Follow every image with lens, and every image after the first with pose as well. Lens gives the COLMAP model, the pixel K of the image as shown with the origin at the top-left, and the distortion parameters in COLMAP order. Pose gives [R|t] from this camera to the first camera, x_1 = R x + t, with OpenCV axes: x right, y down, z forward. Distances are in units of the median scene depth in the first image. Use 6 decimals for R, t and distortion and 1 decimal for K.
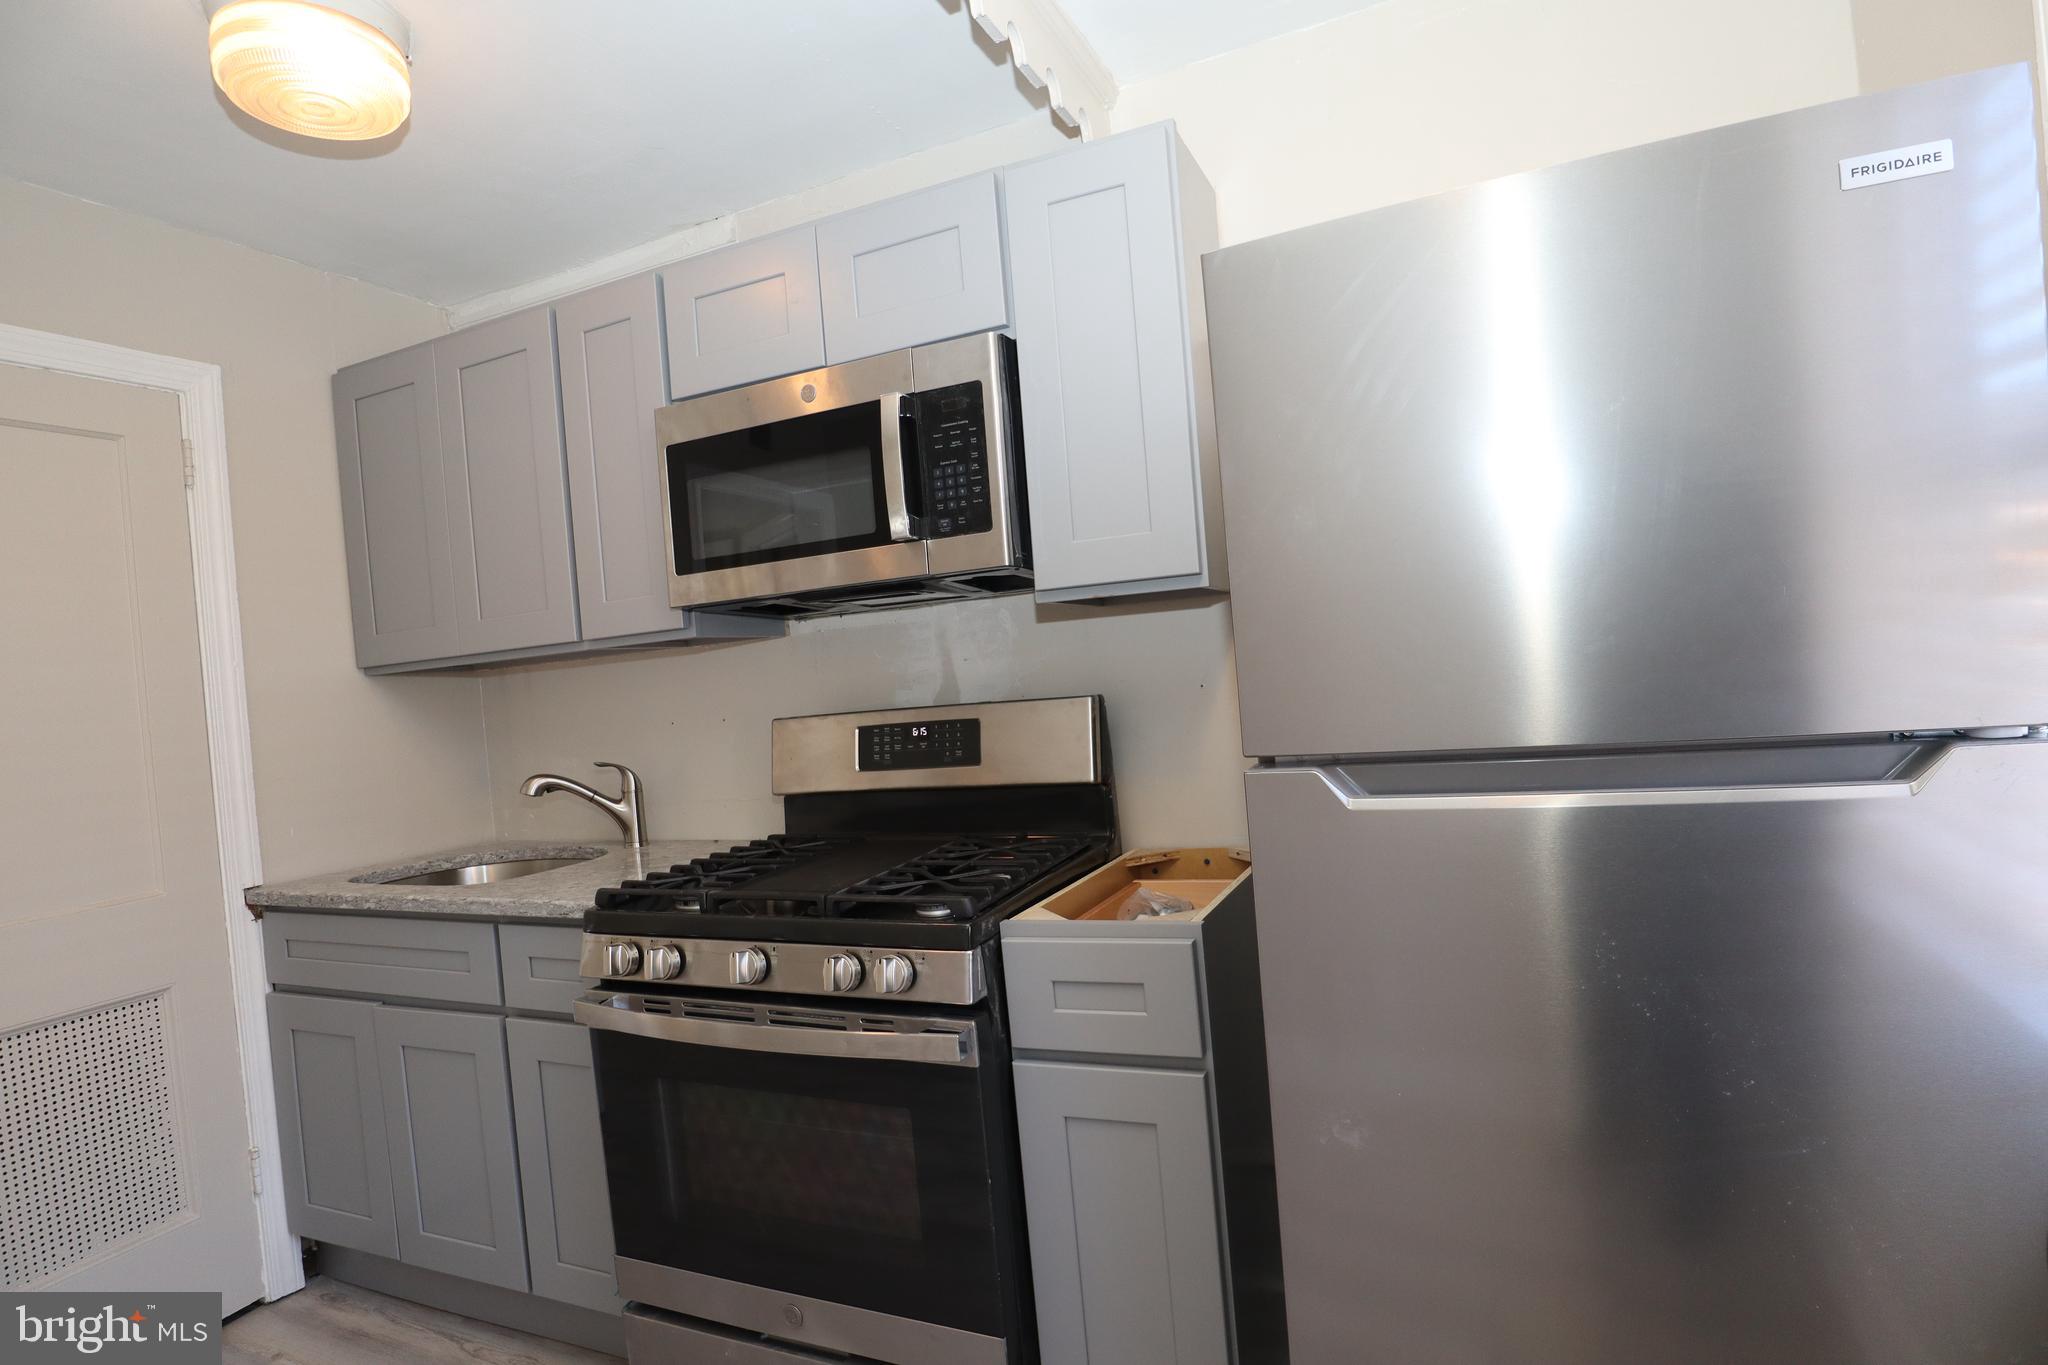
lens RADIAL K [[1056.3, 0, 1020.7], [0, 1056.3, 687.4], [0, 0, 1]] dist [-0.046390, 0.017591]
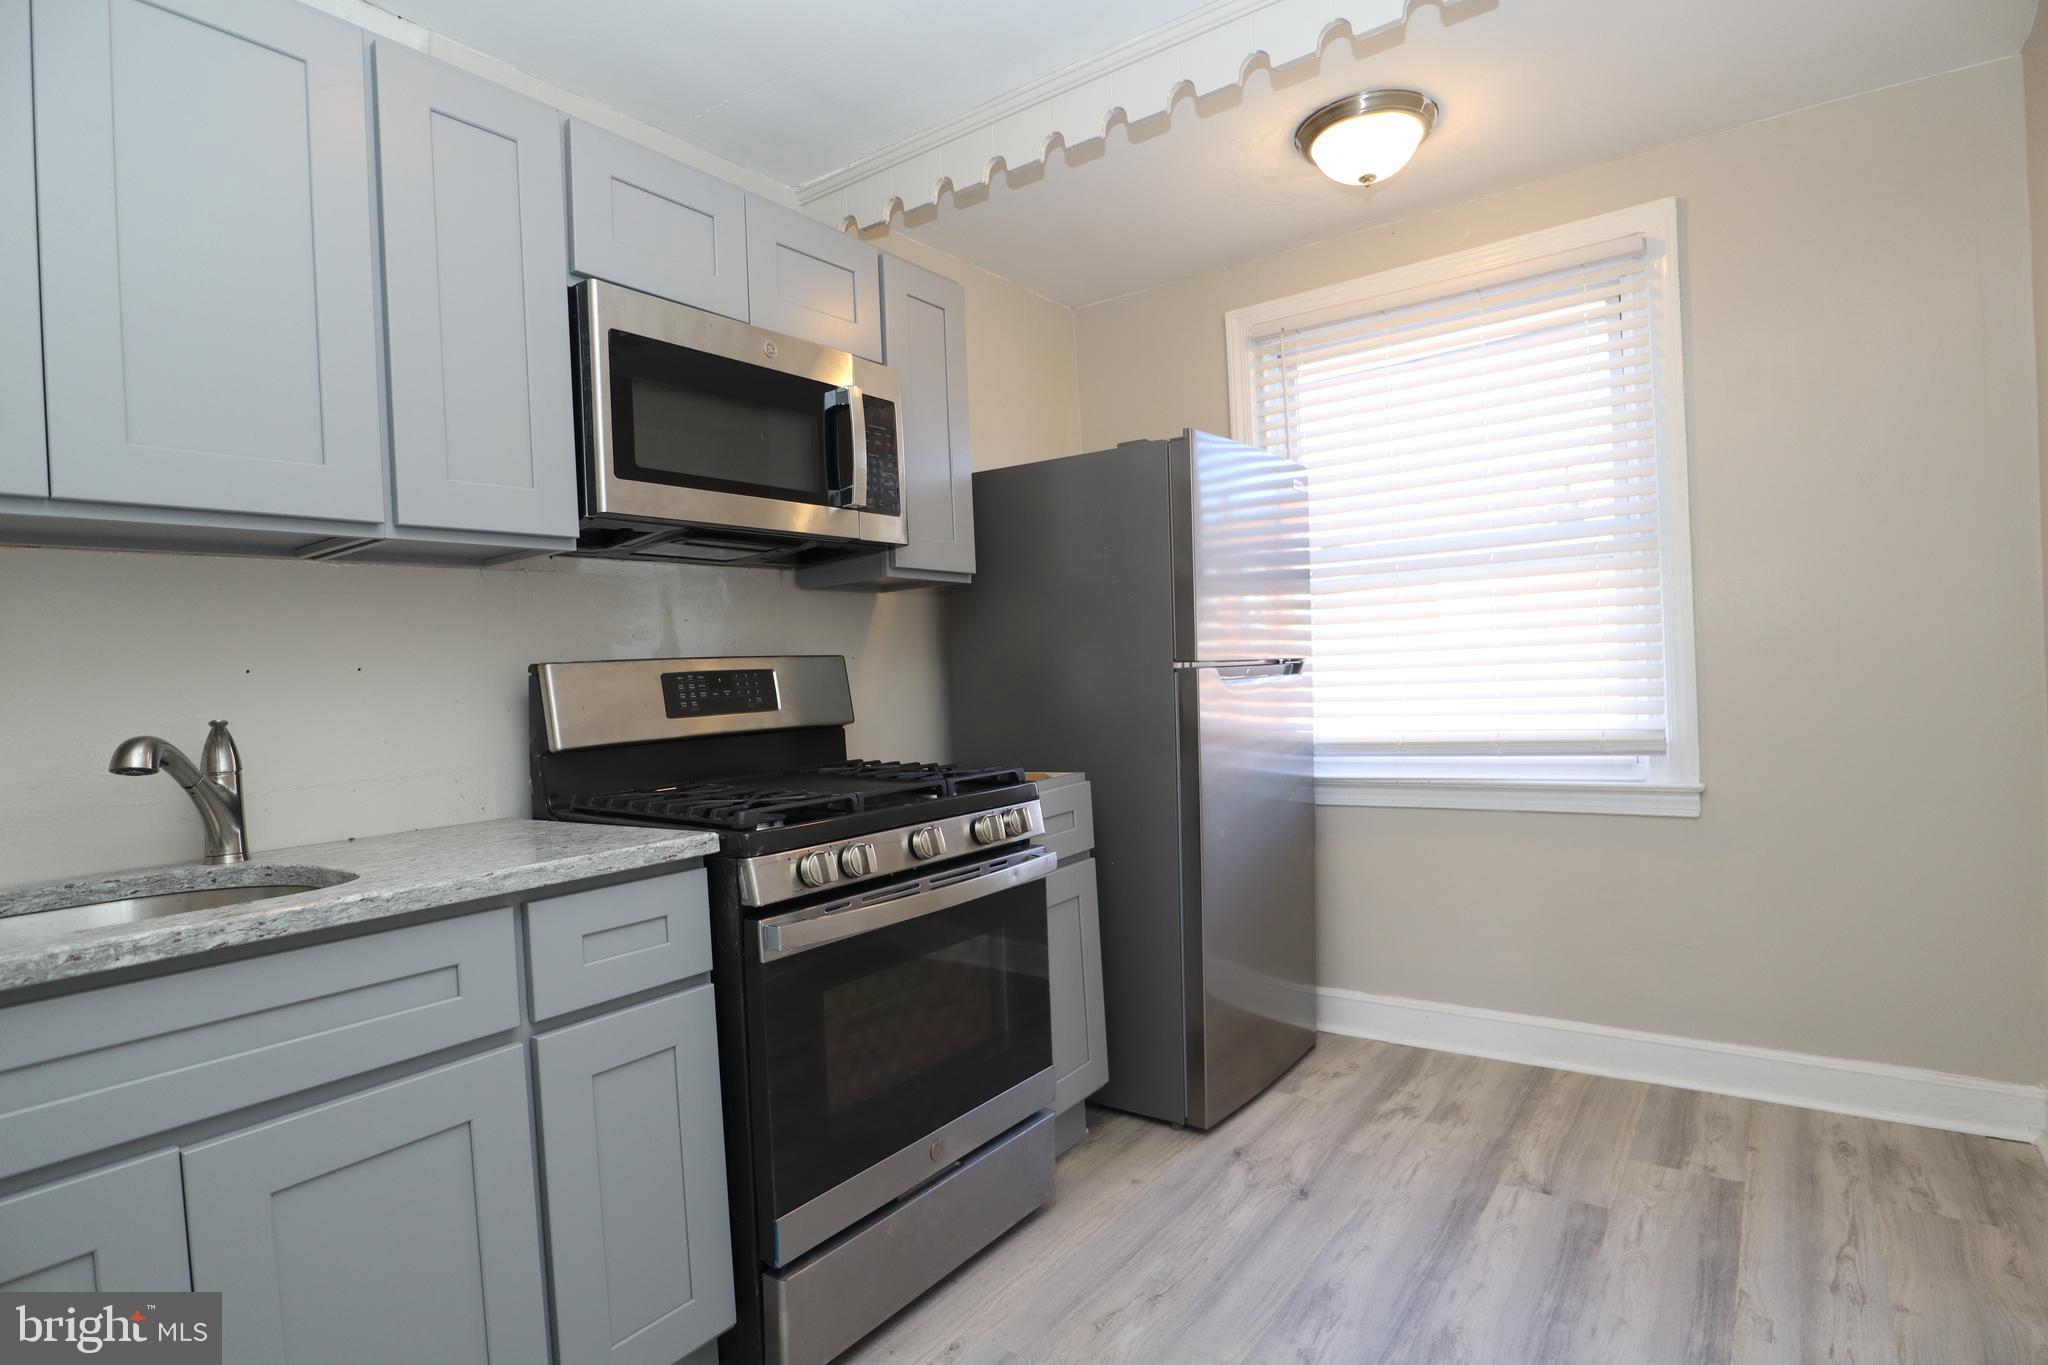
lens RADIAL K [[1051.9, 0, 1026.5], [0, 1051.9, 694.5], [0, 0, 1]] dist [-0.048940, 0.016249]
pose [[0.210252, 0.054767, 0.976112, -1.104667], [0.046145, 0.996761, -0.065865, 0.146294], [-0.976558, 0.058891, 0.207044, 0.512113]]
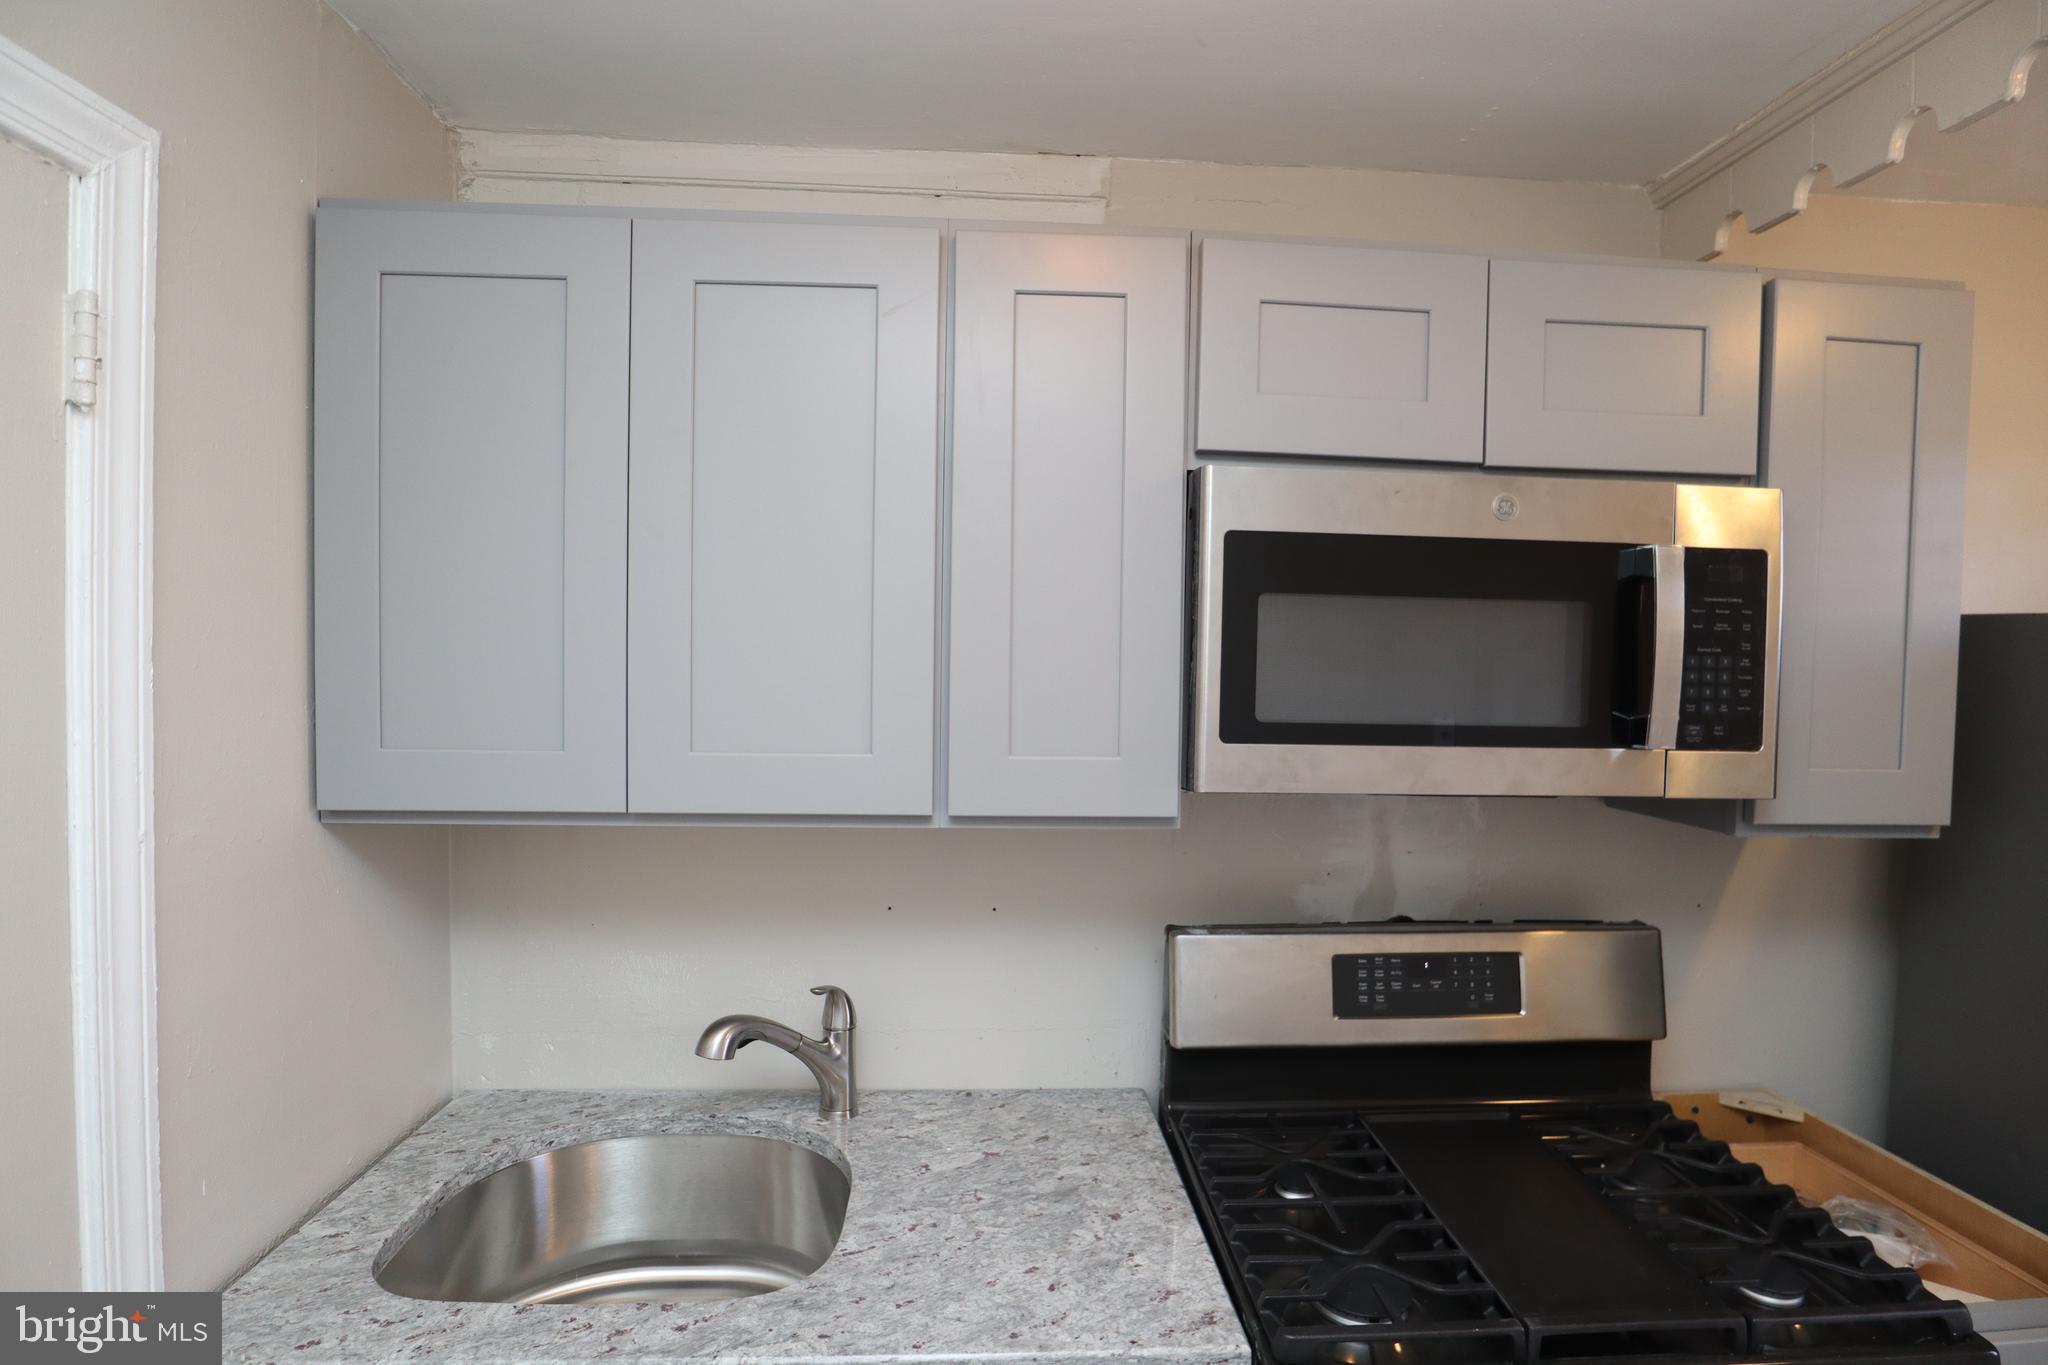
lens RADIAL K [[1044.7, 0, 1035.1], [0, 1044.7, 688.0], [0, 0, 1]] dist [-0.045284, 0.015164]
pose [[0.879050, 0.079540, 0.470047, -0.726844], [-0.079235, 0.996646, -0.020471, -0.119973], [-0.470099, -0.019249, 0.882404, 0.521567]]
